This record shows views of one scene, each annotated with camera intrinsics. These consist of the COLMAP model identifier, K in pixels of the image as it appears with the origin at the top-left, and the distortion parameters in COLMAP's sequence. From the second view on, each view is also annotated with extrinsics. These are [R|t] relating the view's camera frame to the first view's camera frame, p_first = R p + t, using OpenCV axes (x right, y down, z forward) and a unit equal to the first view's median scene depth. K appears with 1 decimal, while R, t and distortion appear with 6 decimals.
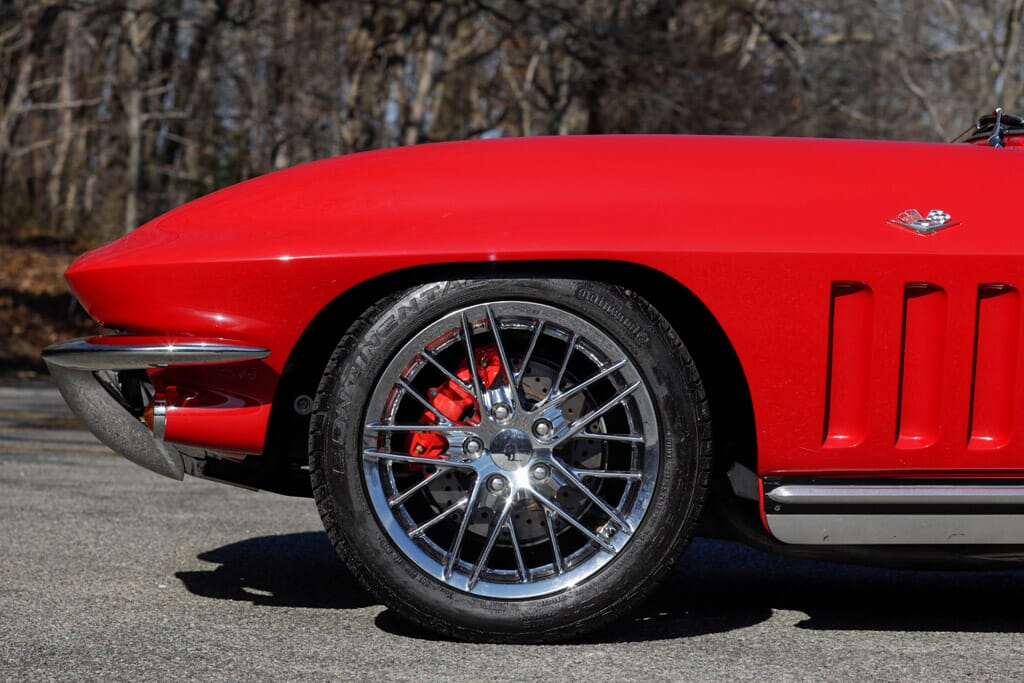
lens RADIAL K [[2528.1, 0, 512.6], [0, 2528.1, 344.1], [0, 0, 1]] dist [0.025136, 0.000000]
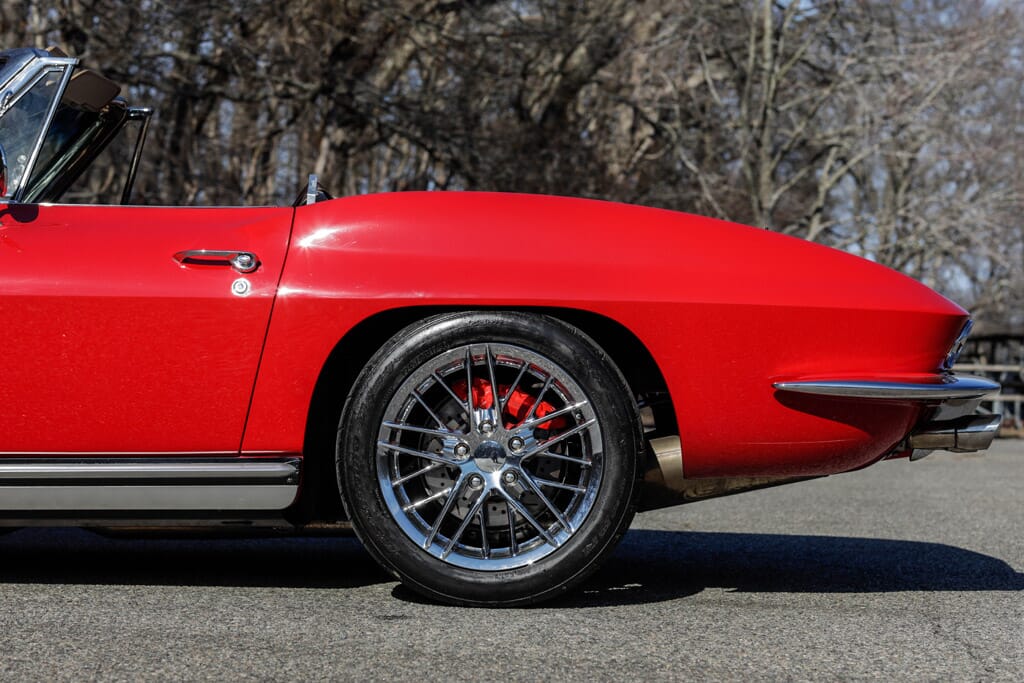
lens RADIAL K [[2528.1, 0, 511.8], [0, 2528.1, 339.5], [0, 0, 1]] dist [0.025136, 0.000000]
pose [[0.989987, 0.141136, -0.002321, 0.004936], [-0.141084, 0.989876, 0.015491, -0.039932], [0.004484, -0.015009, 0.999877, -0.305491]]
